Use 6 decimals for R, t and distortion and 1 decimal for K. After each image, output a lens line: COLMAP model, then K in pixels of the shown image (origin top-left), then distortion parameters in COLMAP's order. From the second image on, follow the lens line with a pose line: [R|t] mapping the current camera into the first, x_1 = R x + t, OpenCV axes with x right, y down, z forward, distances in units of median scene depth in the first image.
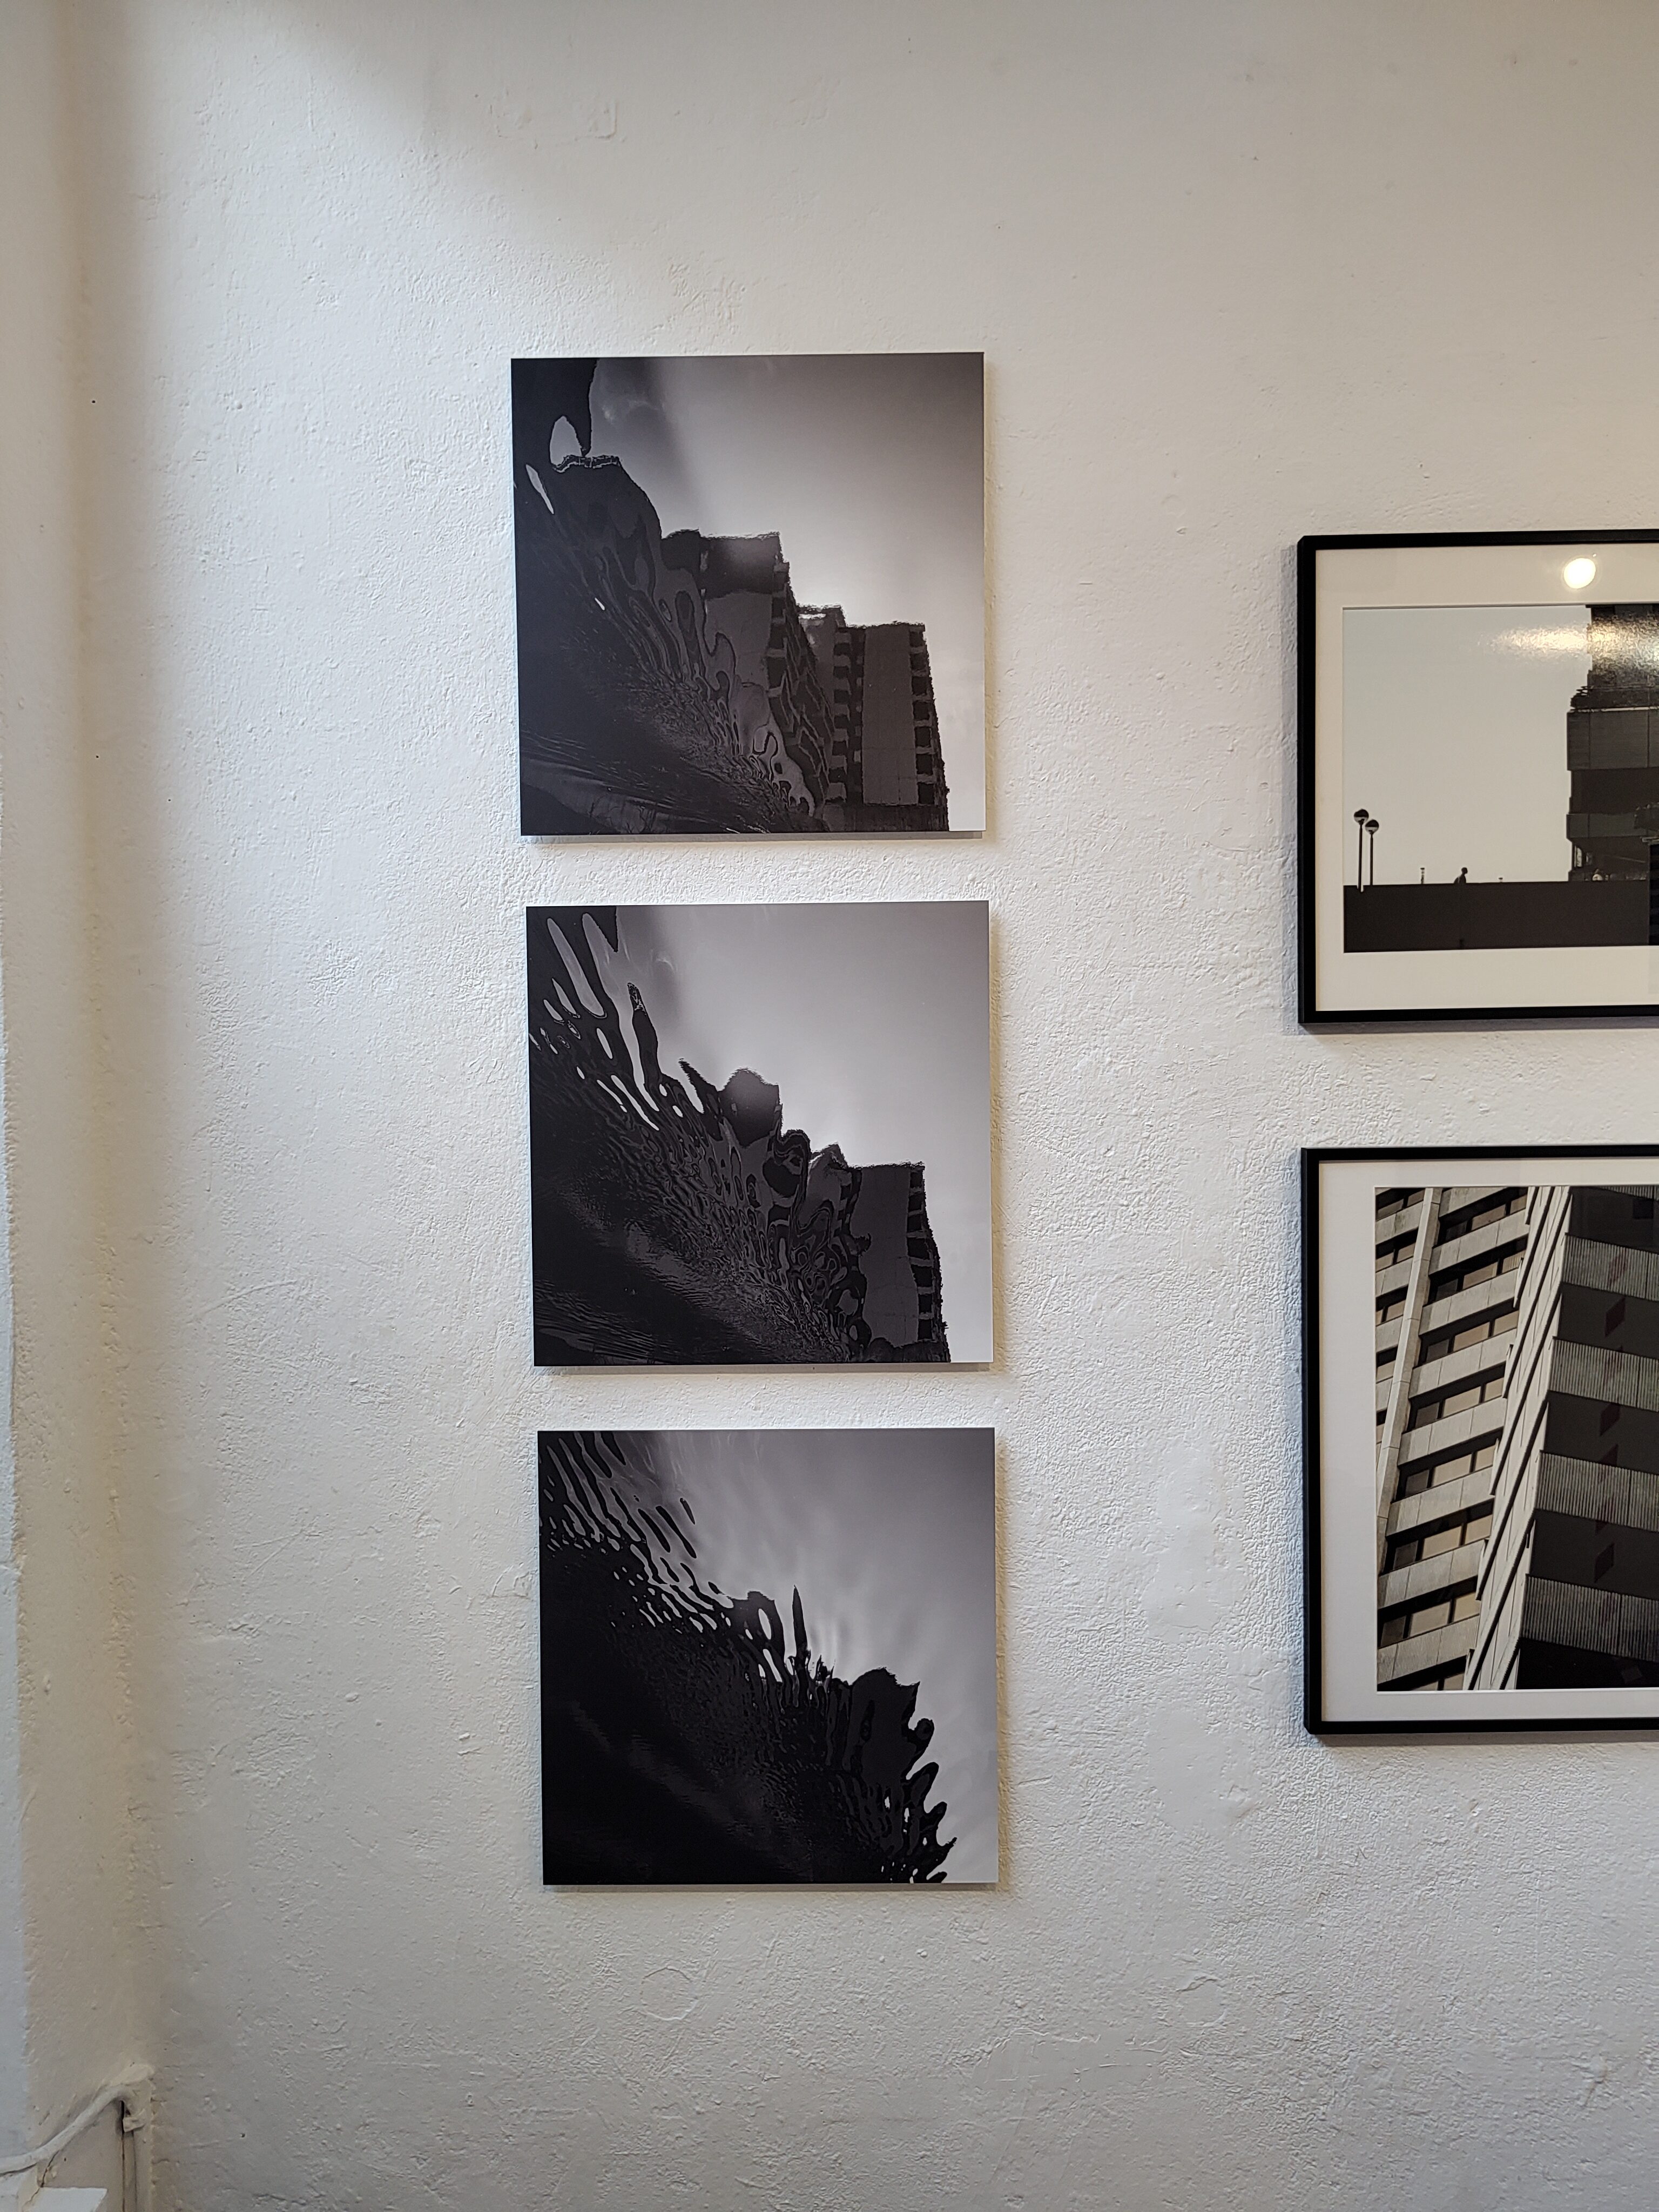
lens RADIAL K [[1491.4, 0, 829.0], [0, 1491.4, 1104.5], [0, 0, 1]] dist [0.023207, -0.003911]
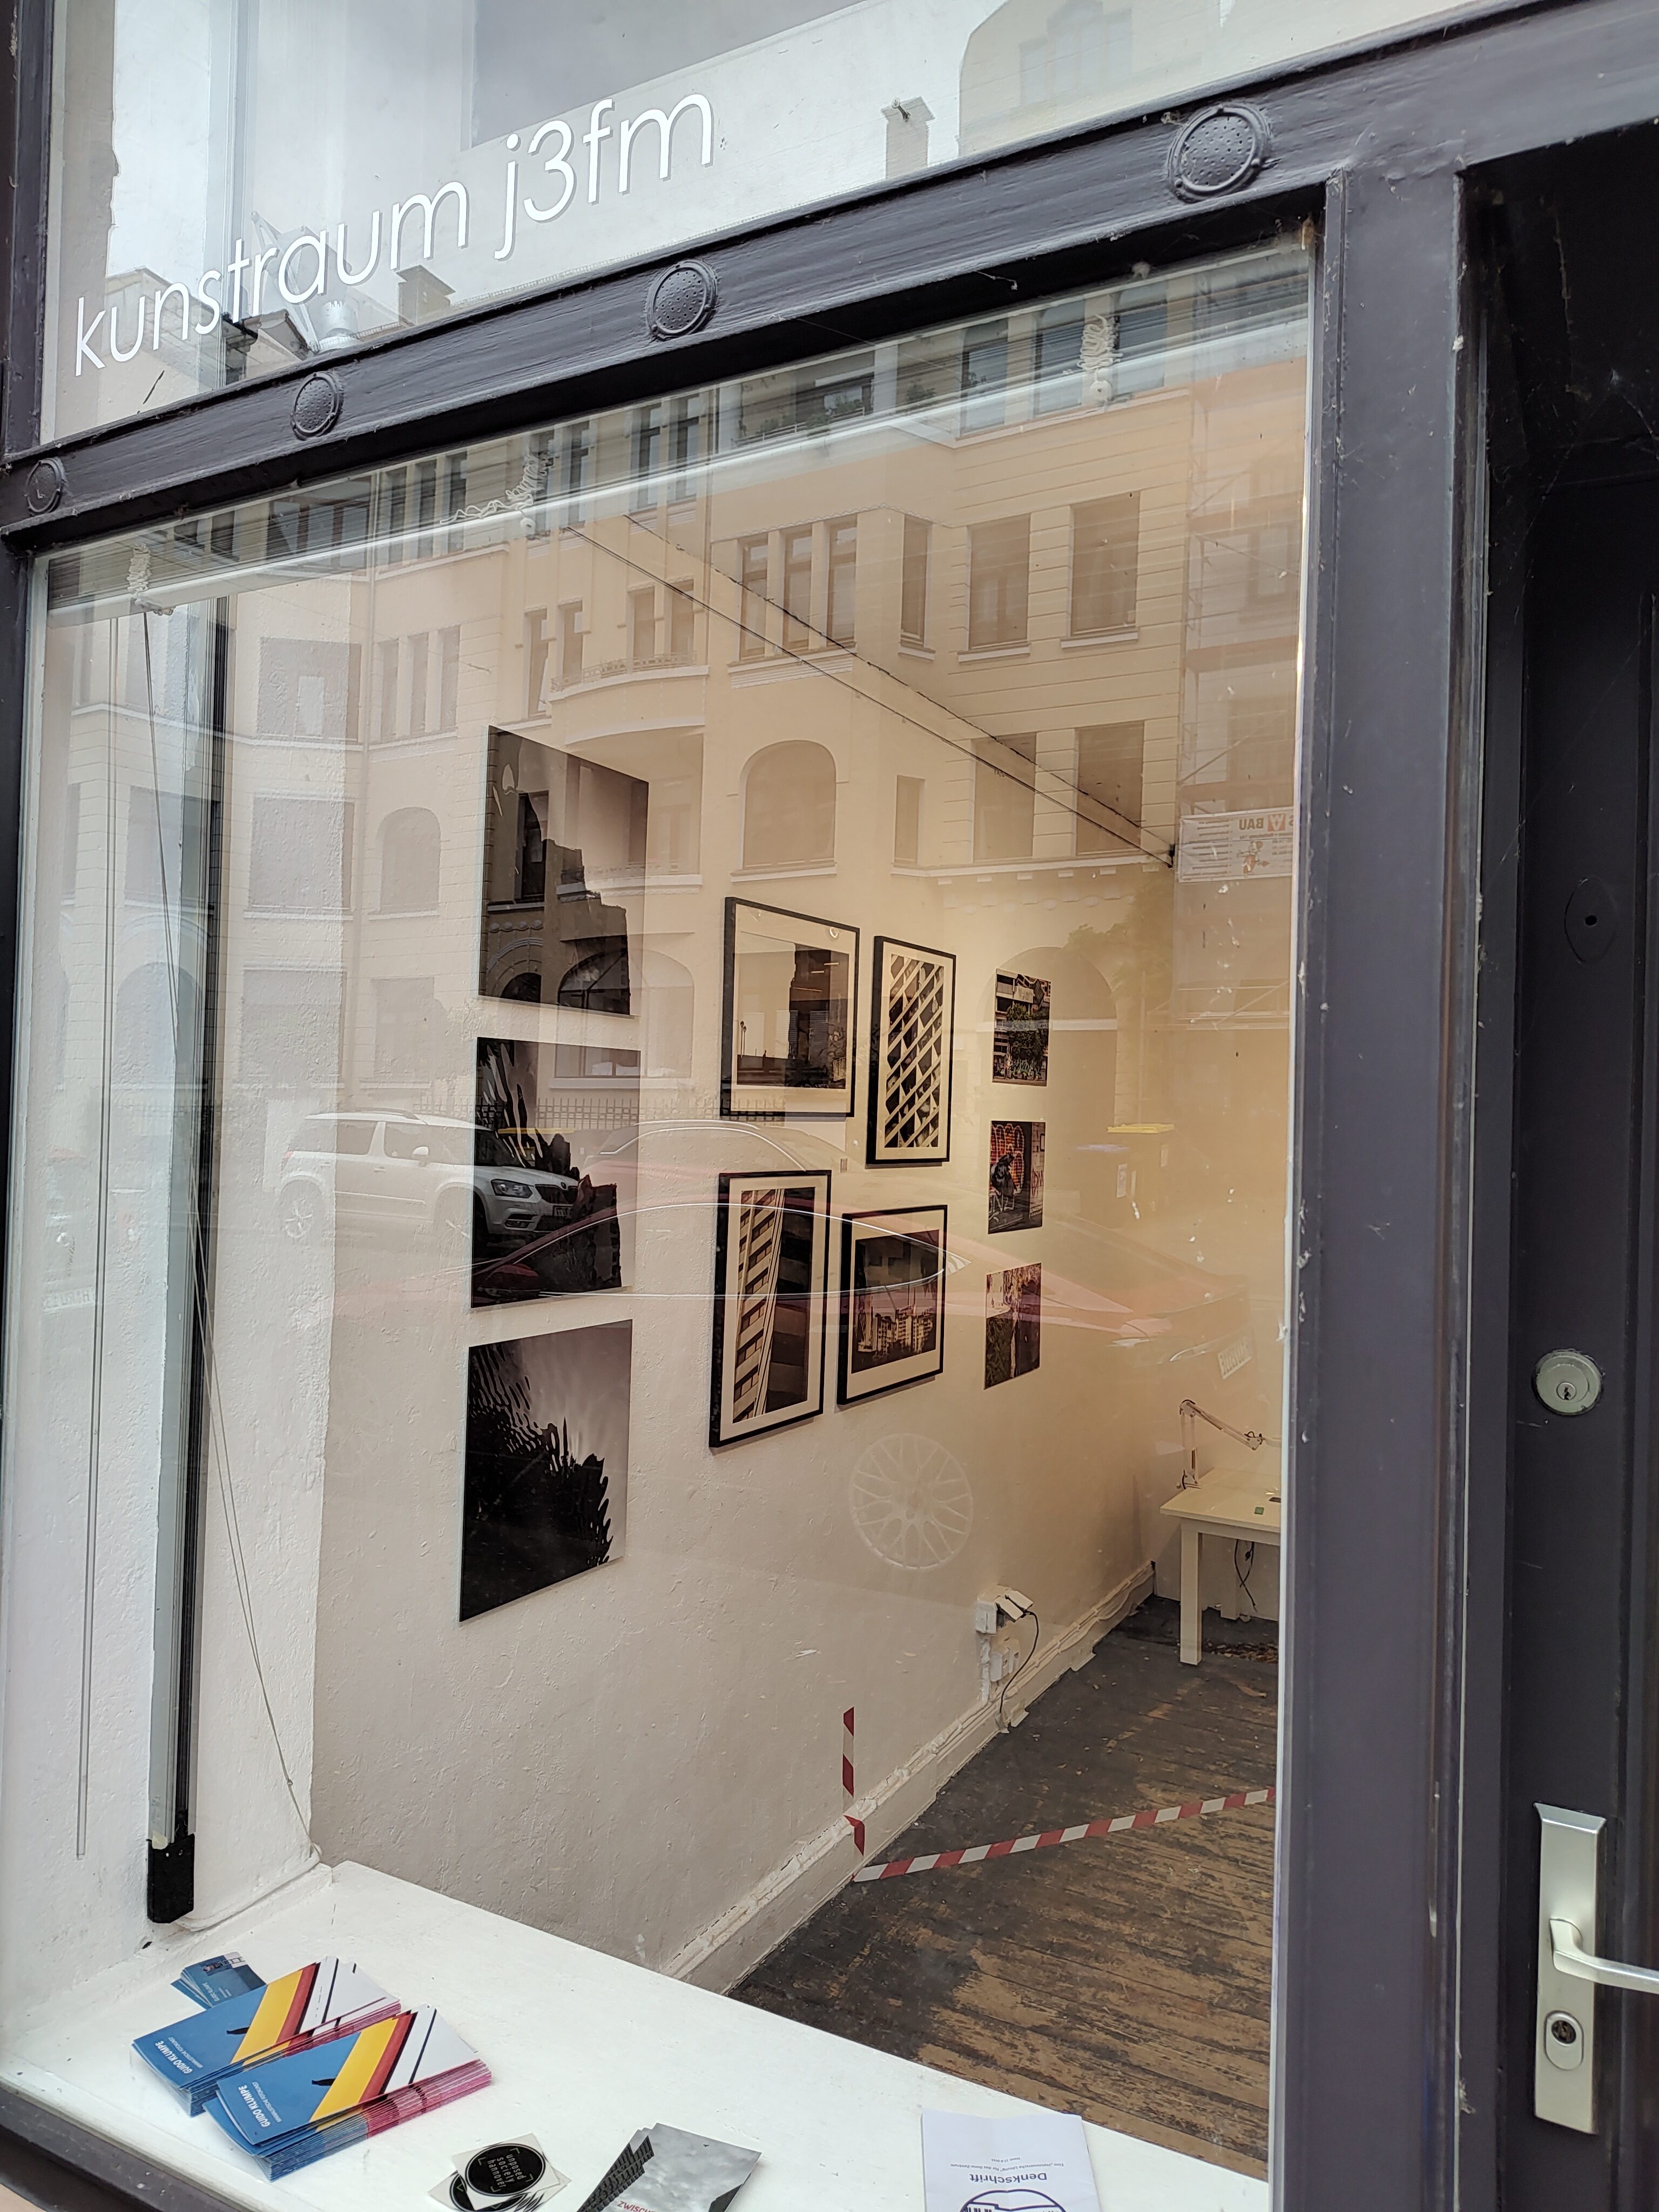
lens RADIAL K [[1491.4, 0, 831.6], [0, 1491.4, 1102.8], [0, 0, 1]] dist [0.023207, -0.003911]
pose [[0.470724, 0.031822, 0.881706, -1.505376], [0.000442, 0.999341, -0.036304, 0.005013], [-0.882280, 0.017479, 0.470400, -0.155981]]
